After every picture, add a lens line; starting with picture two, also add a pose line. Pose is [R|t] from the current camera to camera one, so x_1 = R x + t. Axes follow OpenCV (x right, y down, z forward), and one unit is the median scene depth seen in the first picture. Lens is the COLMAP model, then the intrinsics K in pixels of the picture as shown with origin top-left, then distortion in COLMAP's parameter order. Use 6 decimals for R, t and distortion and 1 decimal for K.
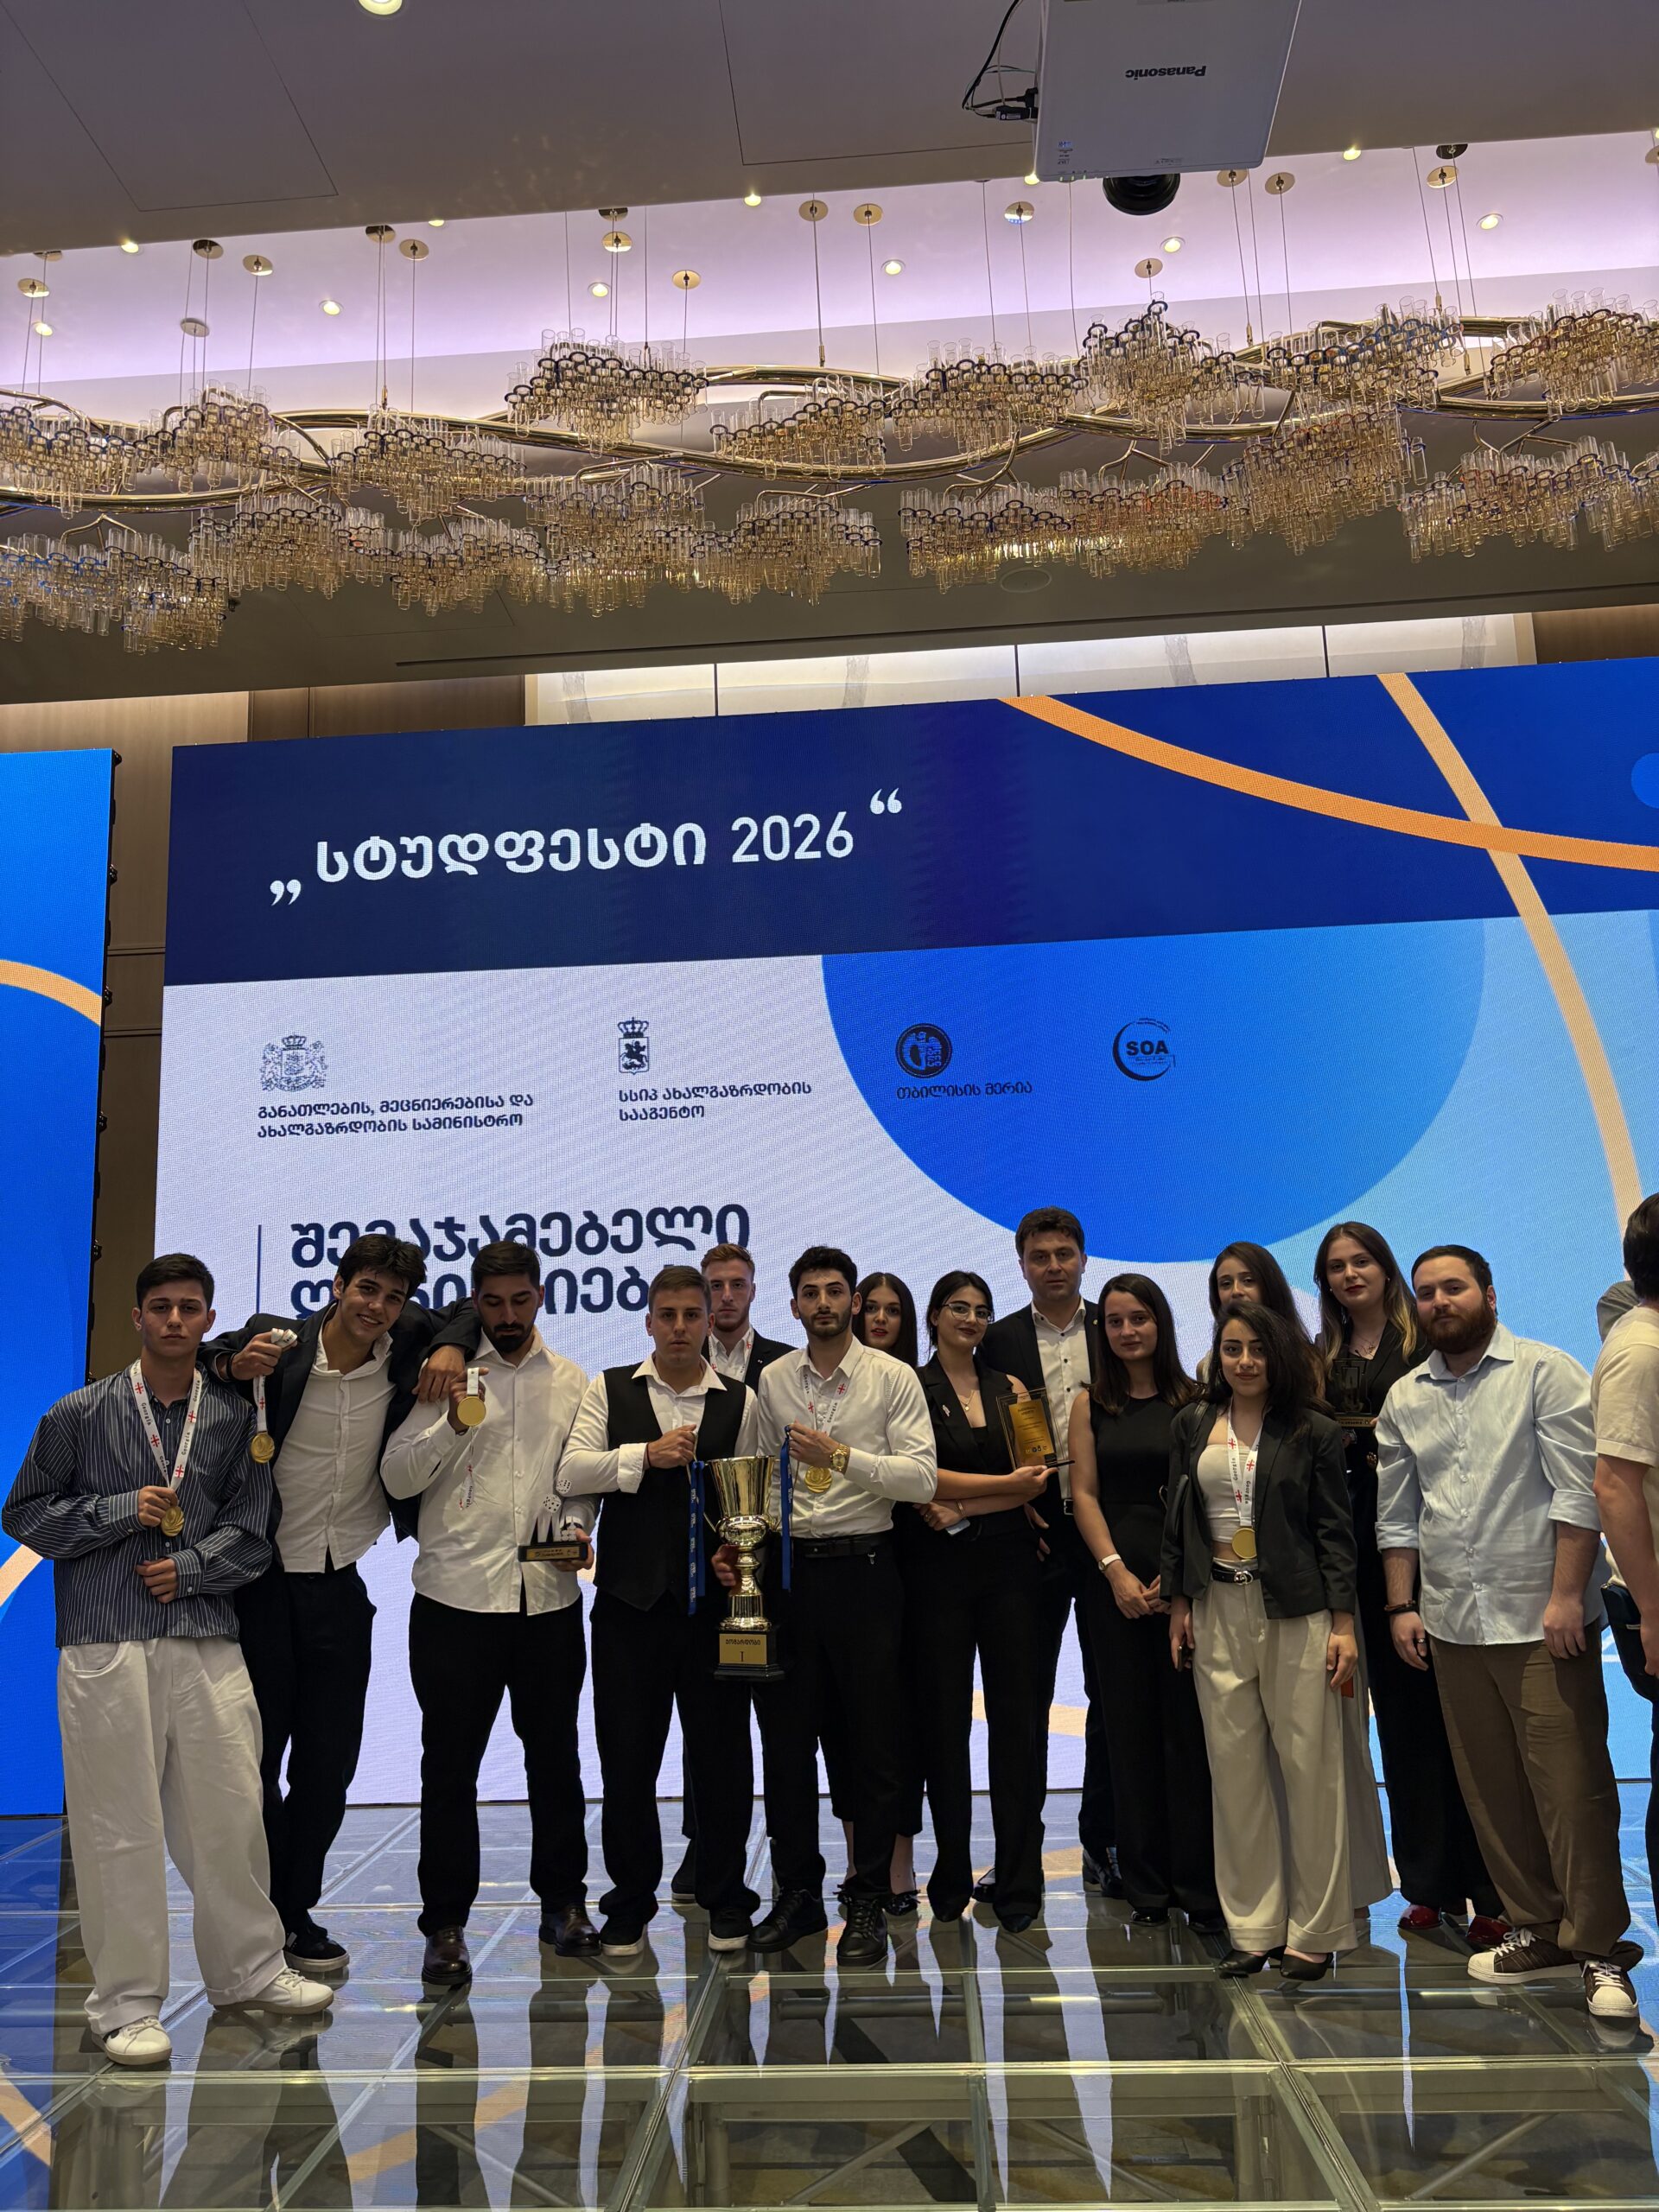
lens RADIAL K [[1762.6, 0, 801.9], [0, 1762.6, 1071.0], [0, 0, 1]] dist [0.145417, -0.360759]
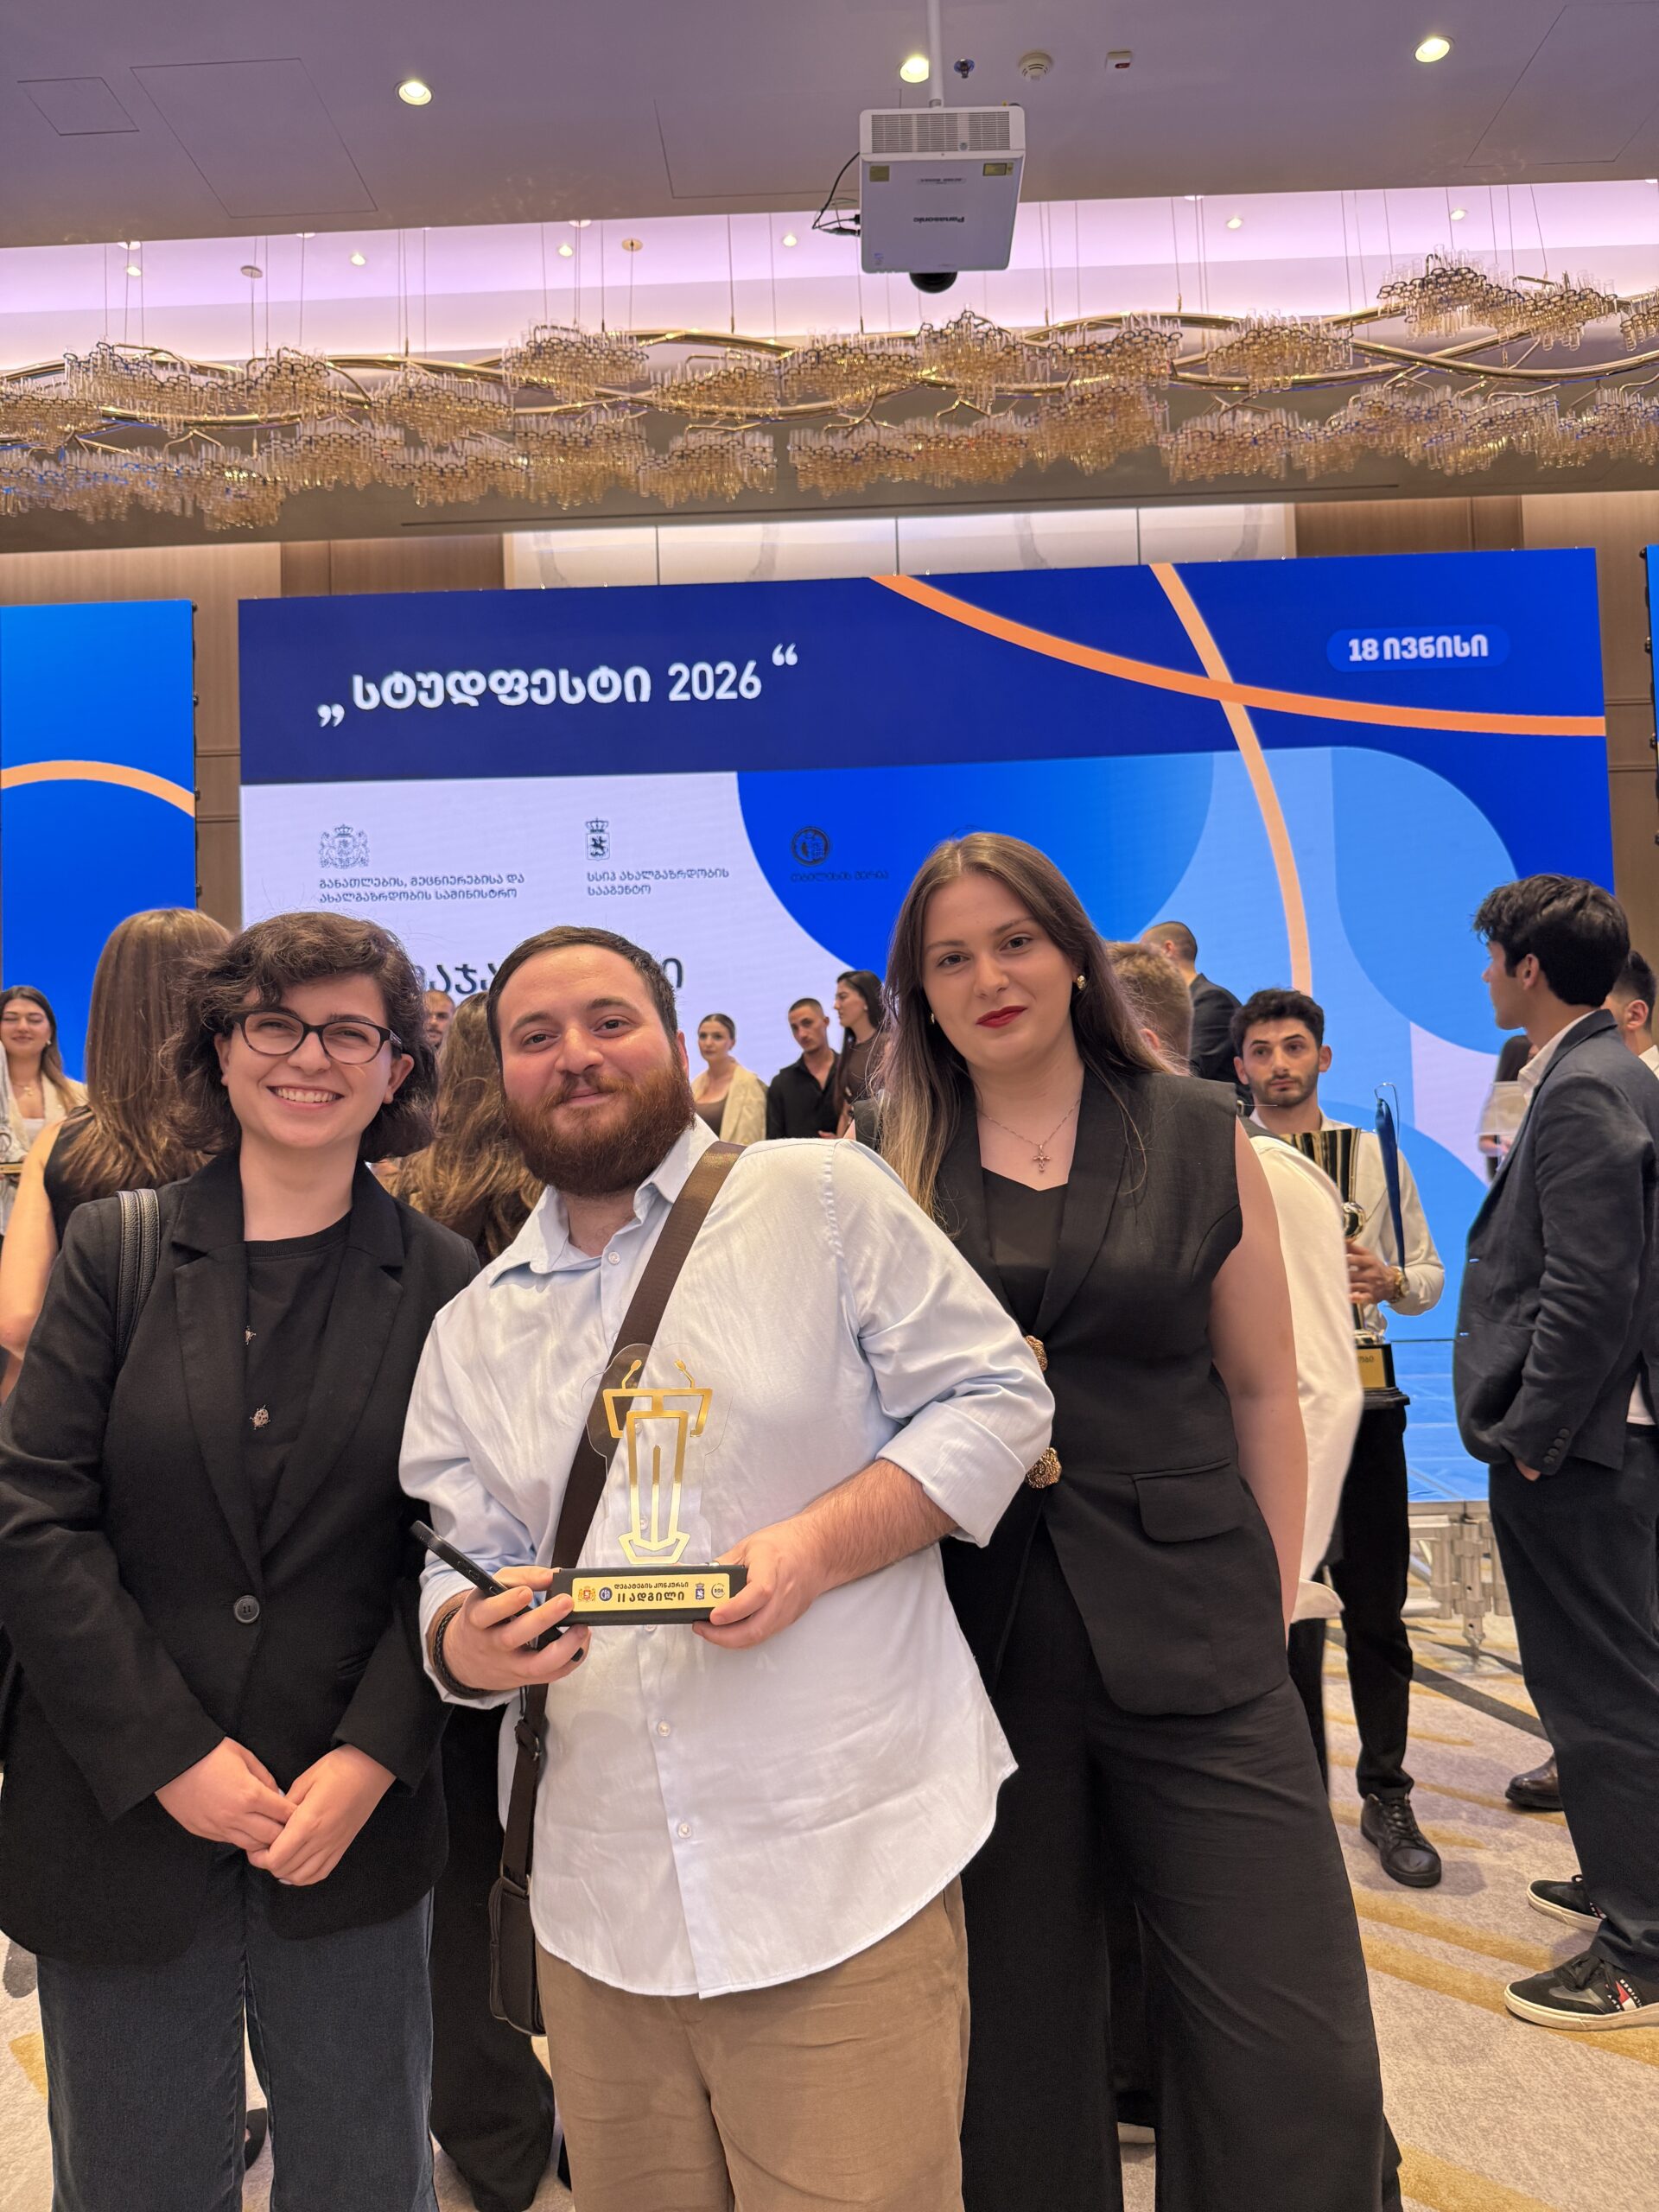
lens RADIAL K [[1490.9, 0, 816.9], [0, 1490.9, 1112.7], [0, 0, 1]] dist [0.105355, -0.185595]
pose [[0.998522, 0.003924, 0.054206, 0.011384], [-0.013061, 0.985487, 0.169249, -0.004046], [-0.052755, -0.169706, 0.984082, -0.177274]]
